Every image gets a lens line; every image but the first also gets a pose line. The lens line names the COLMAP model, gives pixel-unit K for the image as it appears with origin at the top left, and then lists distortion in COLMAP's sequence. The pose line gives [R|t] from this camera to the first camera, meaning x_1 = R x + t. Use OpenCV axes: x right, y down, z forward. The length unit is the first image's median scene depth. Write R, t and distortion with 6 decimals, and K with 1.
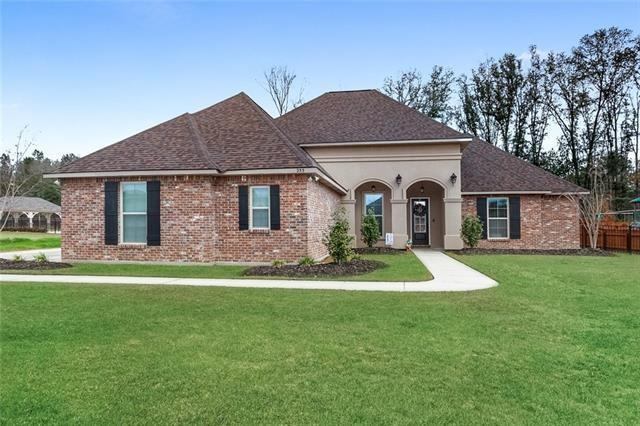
lens RADIAL K [[412.7, 0, 315.9], [0, 412.7, 215.8], [0, 0, 1]] dist [0.000680, 0.003969]
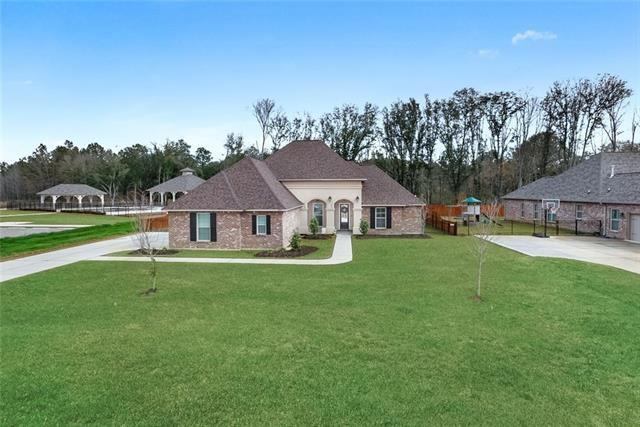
lens RADIAL K [[311.4, 0, 322.8], [0, 311.4, 209.9], [0, 0, 1]] dist [0.000931, 0.000199]
pose [[0.993854, 0.001034, 0.110694, 0.009298], [-0.008505, 0.997714, 0.067040, -0.218985], [-0.110372, -0.067569, 0.991591, -0.731433]]
